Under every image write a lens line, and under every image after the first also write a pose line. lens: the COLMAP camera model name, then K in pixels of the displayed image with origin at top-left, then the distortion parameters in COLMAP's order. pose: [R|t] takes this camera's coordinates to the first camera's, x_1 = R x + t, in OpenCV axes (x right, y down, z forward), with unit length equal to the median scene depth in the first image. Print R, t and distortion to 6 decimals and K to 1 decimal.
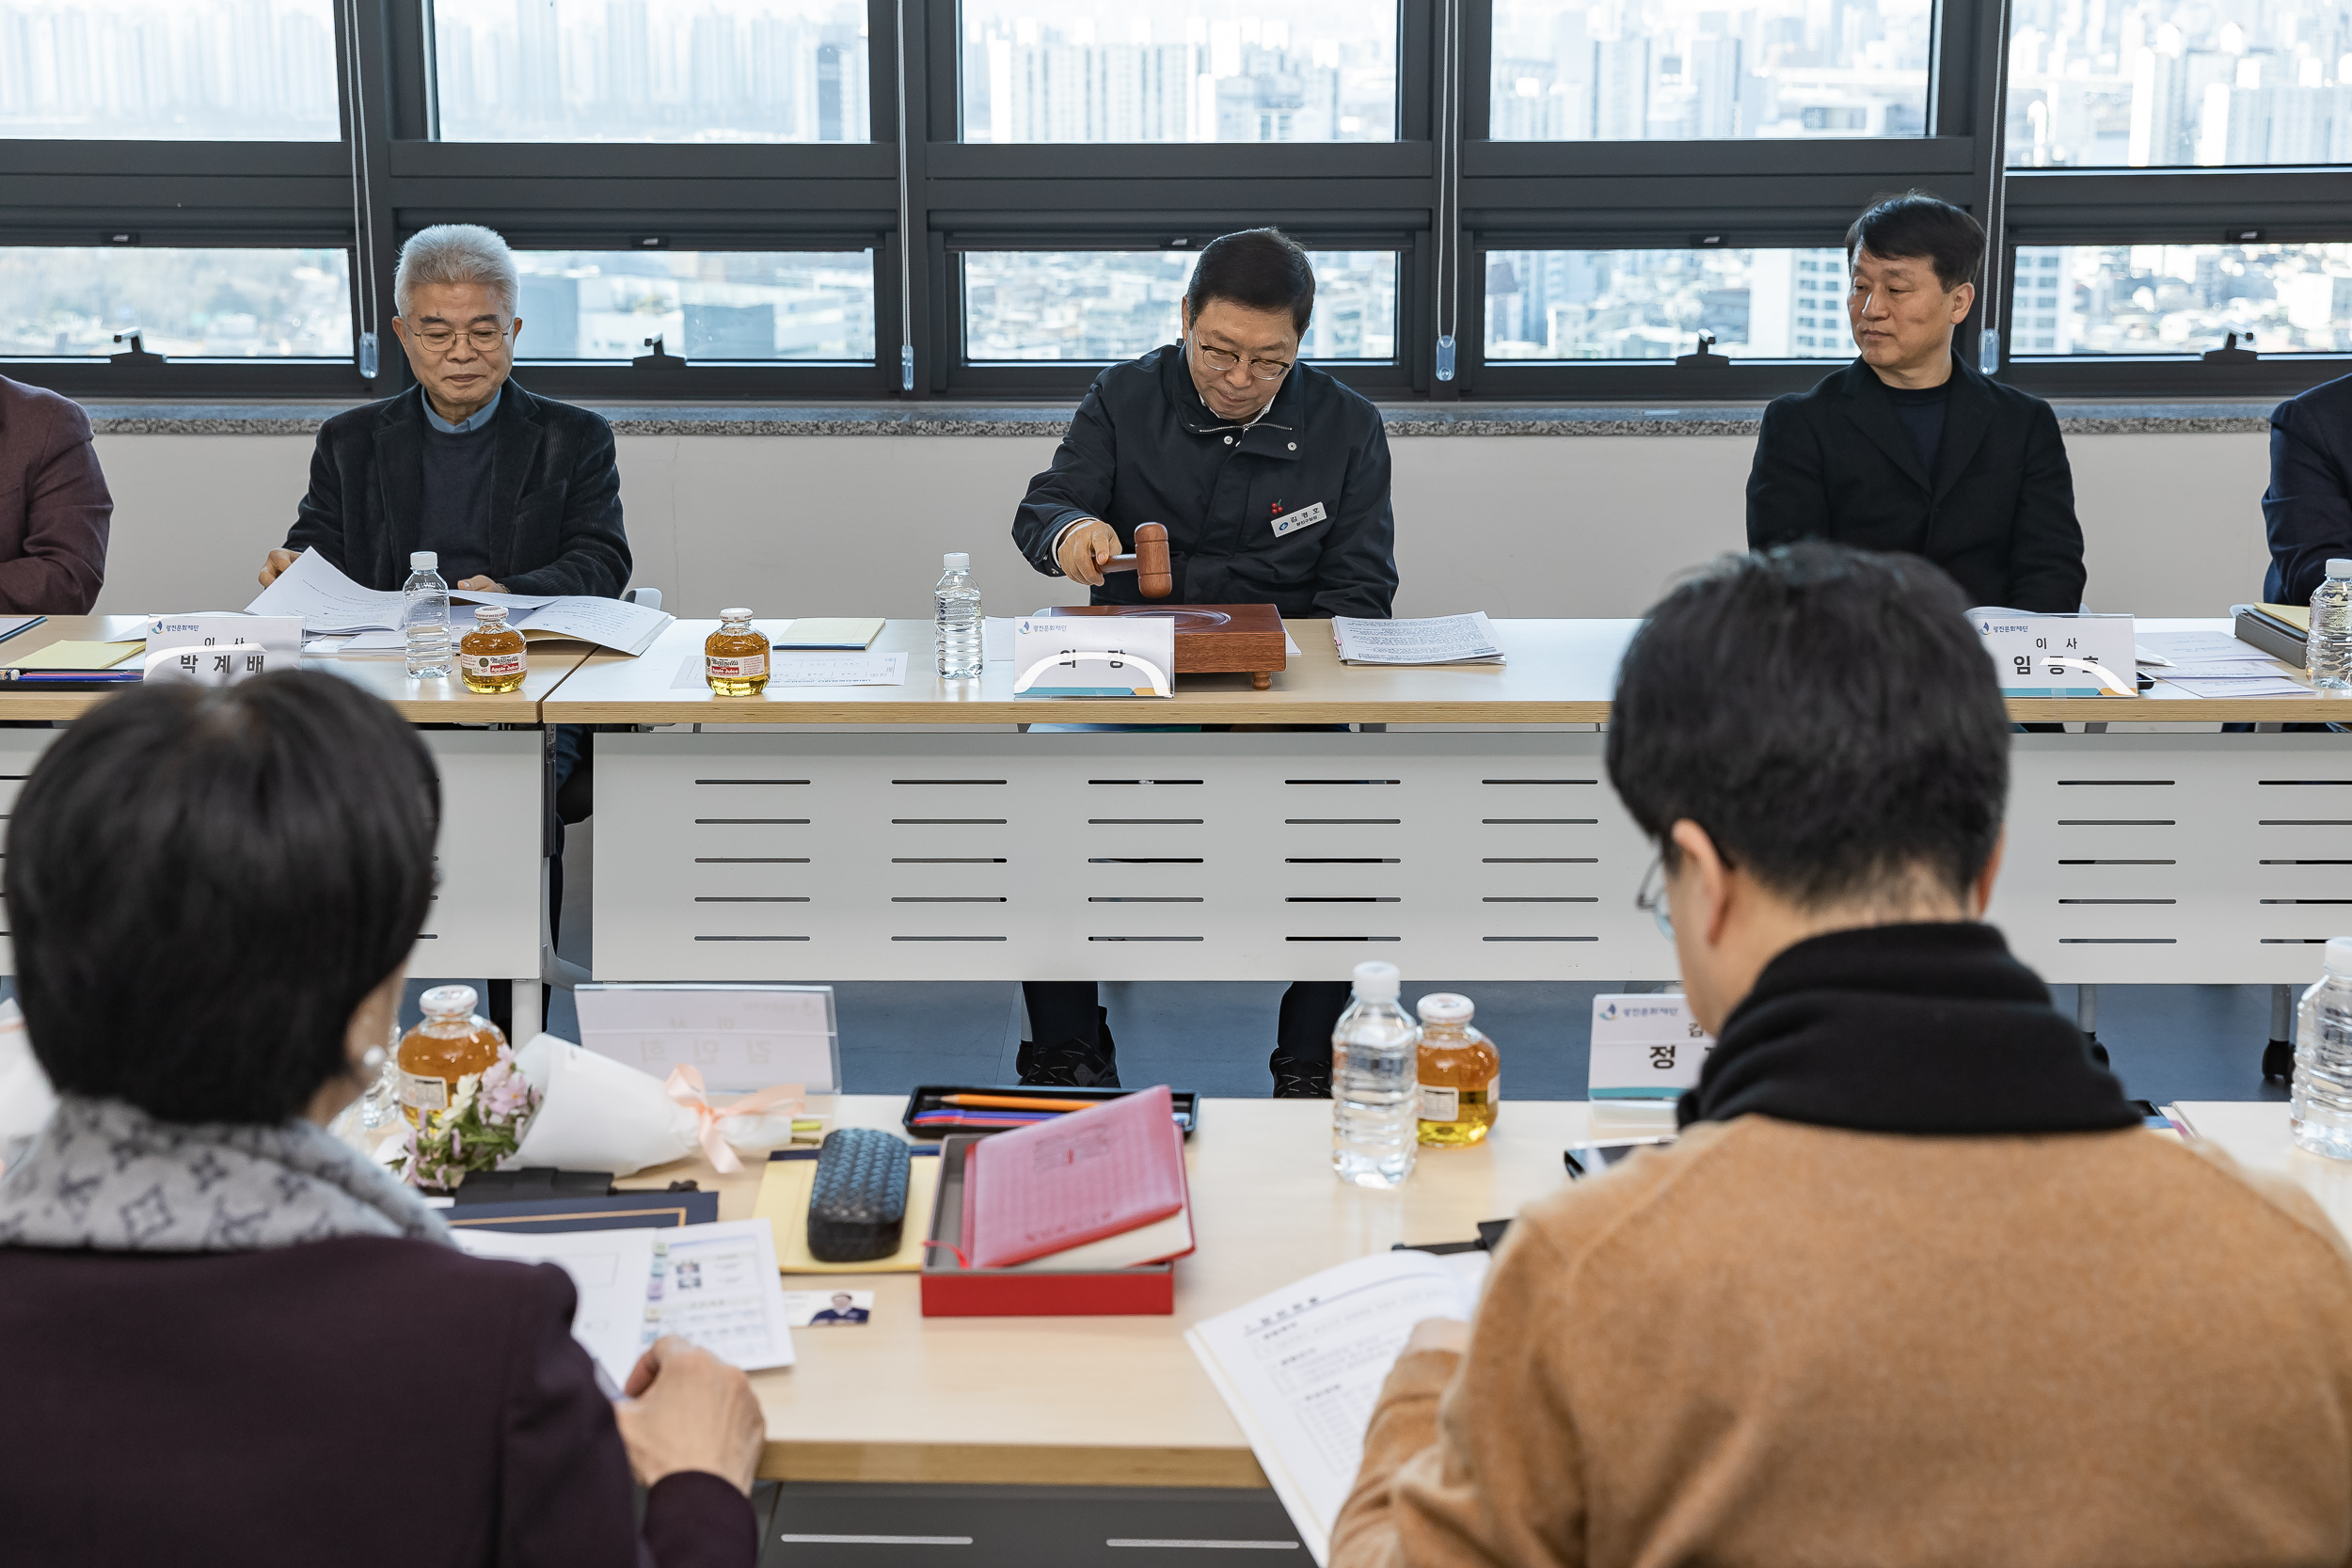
lens RADIAL K [[2626.4, 0, 1176.4], [0, 2626.4, 785.0], [0, 0, 1]] dist [0.073458, 0.000000]
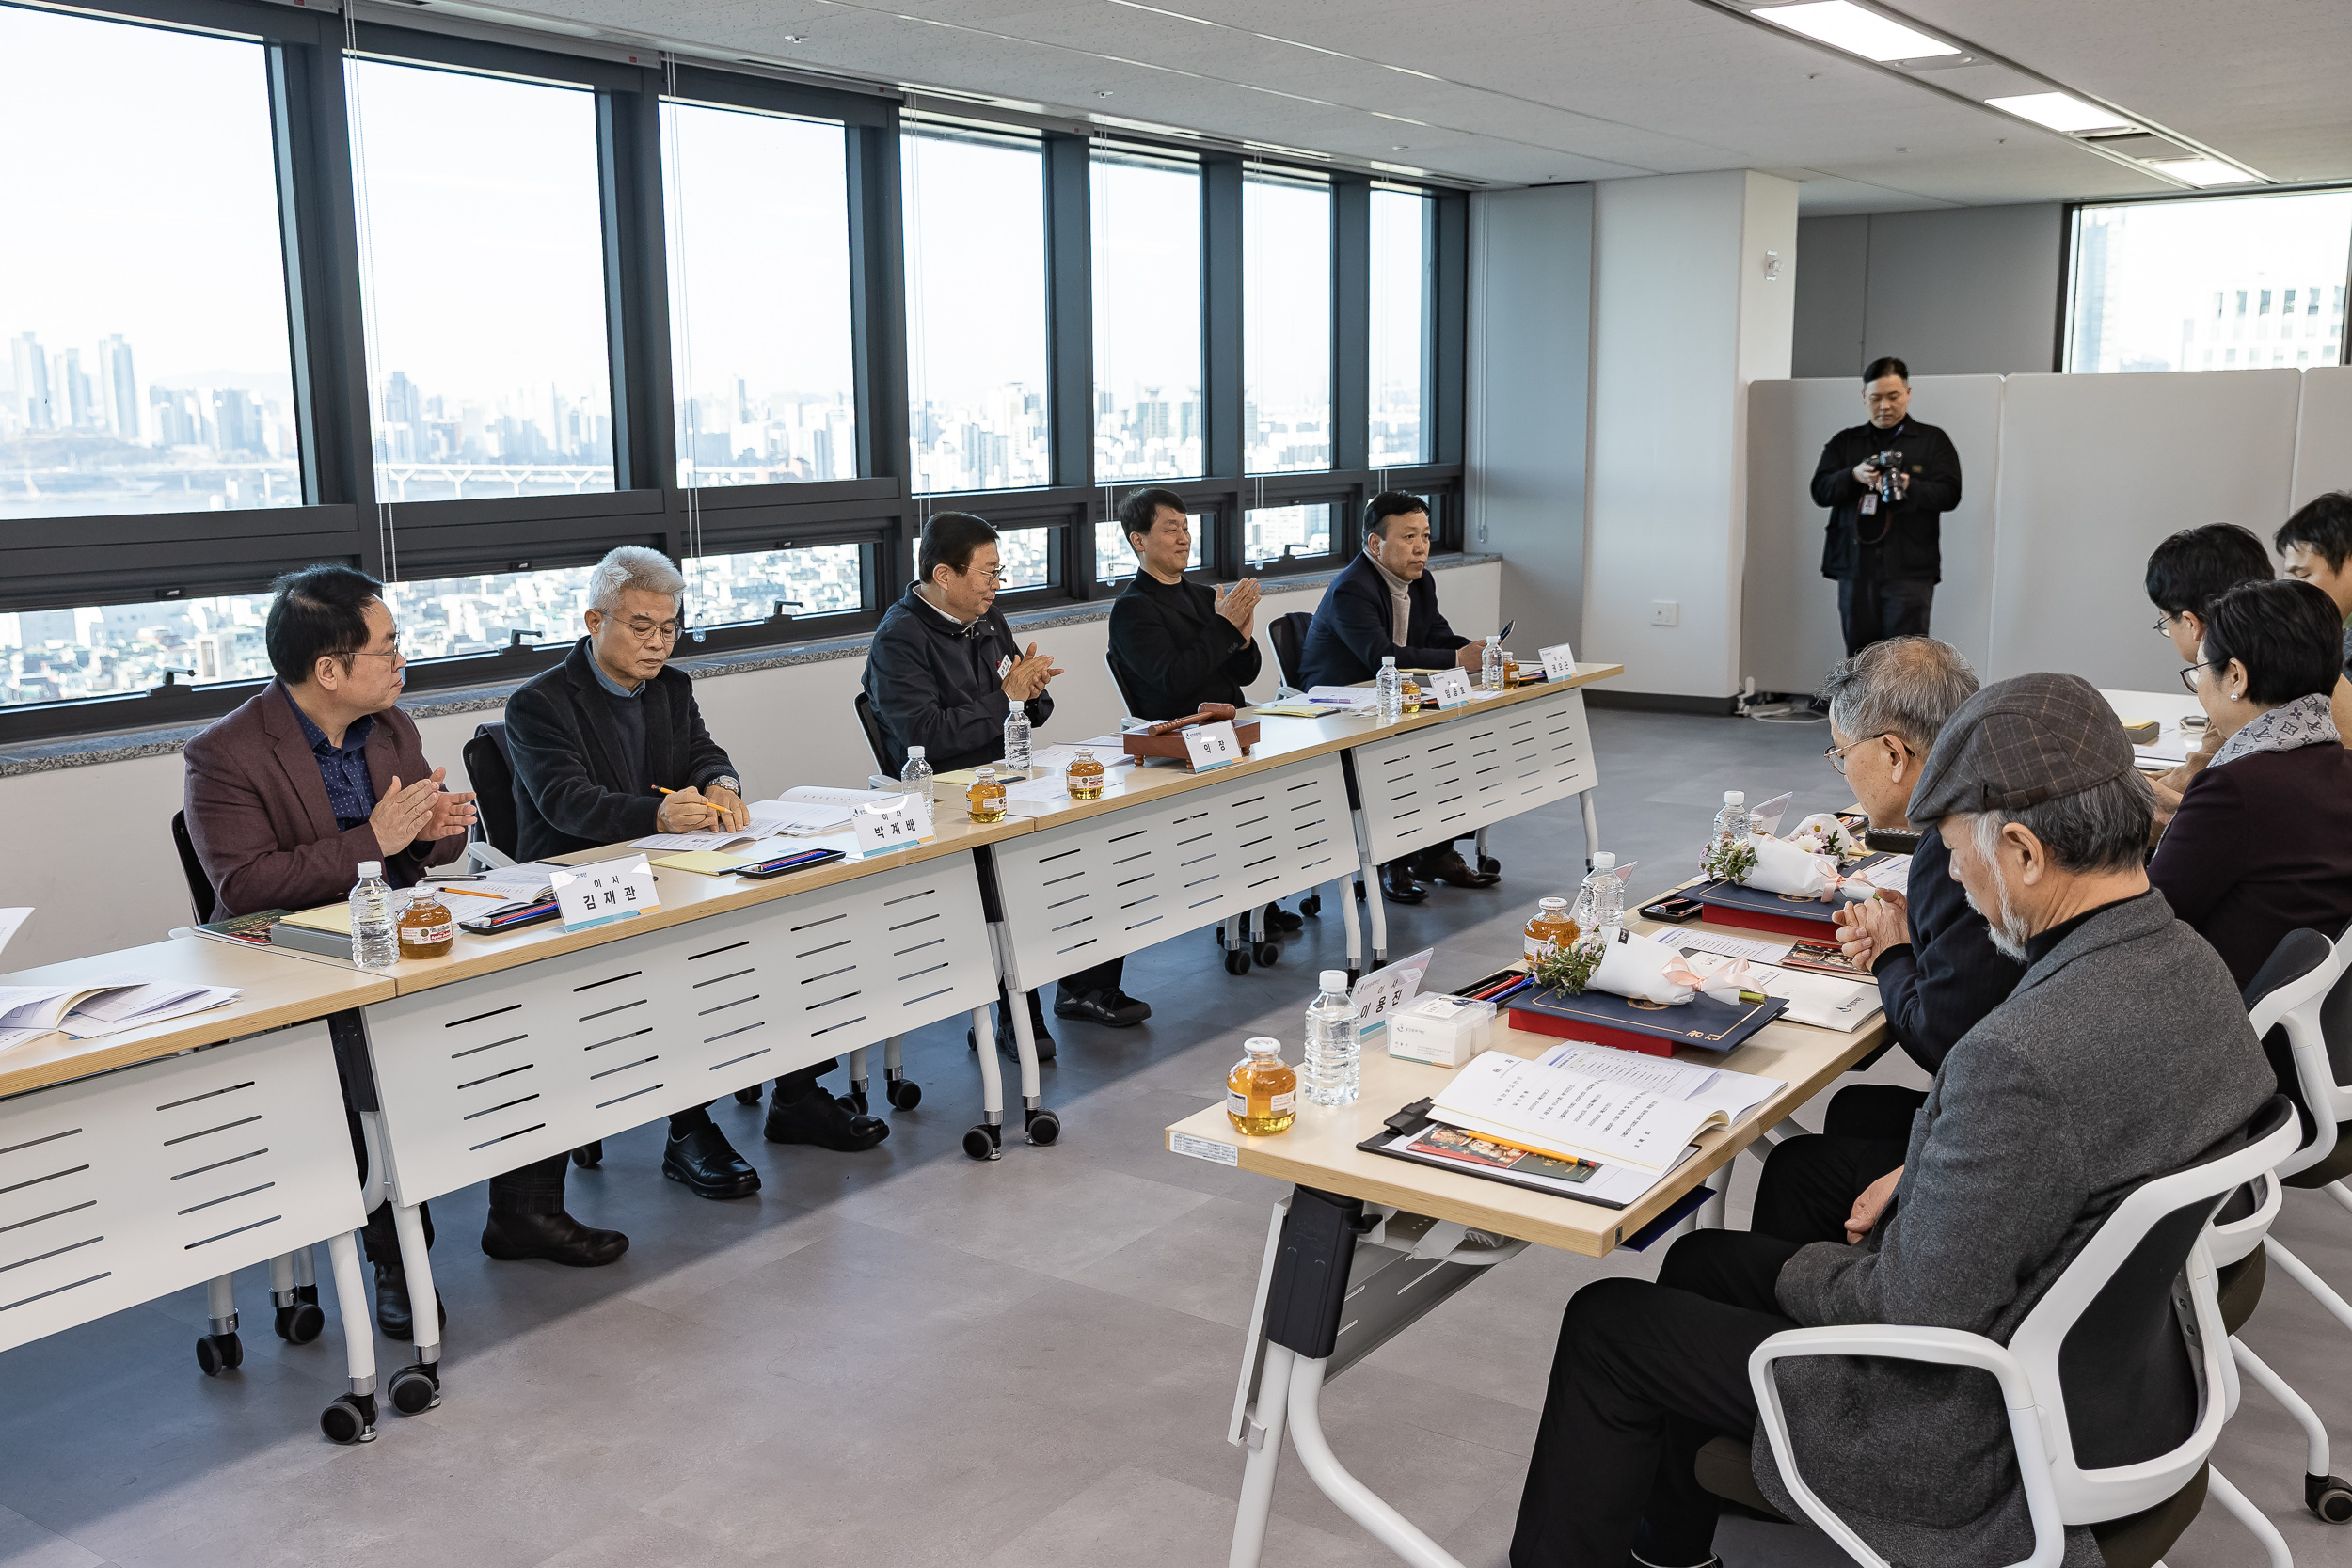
lens RADIAL K [[2210.5, 0, 1176.4], [0, 2210.5, 788.5], [0, 0, 1]] dist [0.052531, 0.000000]
pose [[0.606291, -0.147757, 0.781395, -0.747125], [0.240957, 0.970530, -0.003440, -0.000750], [-0.757859, 0.190368, 0.624027, 0.012008]]
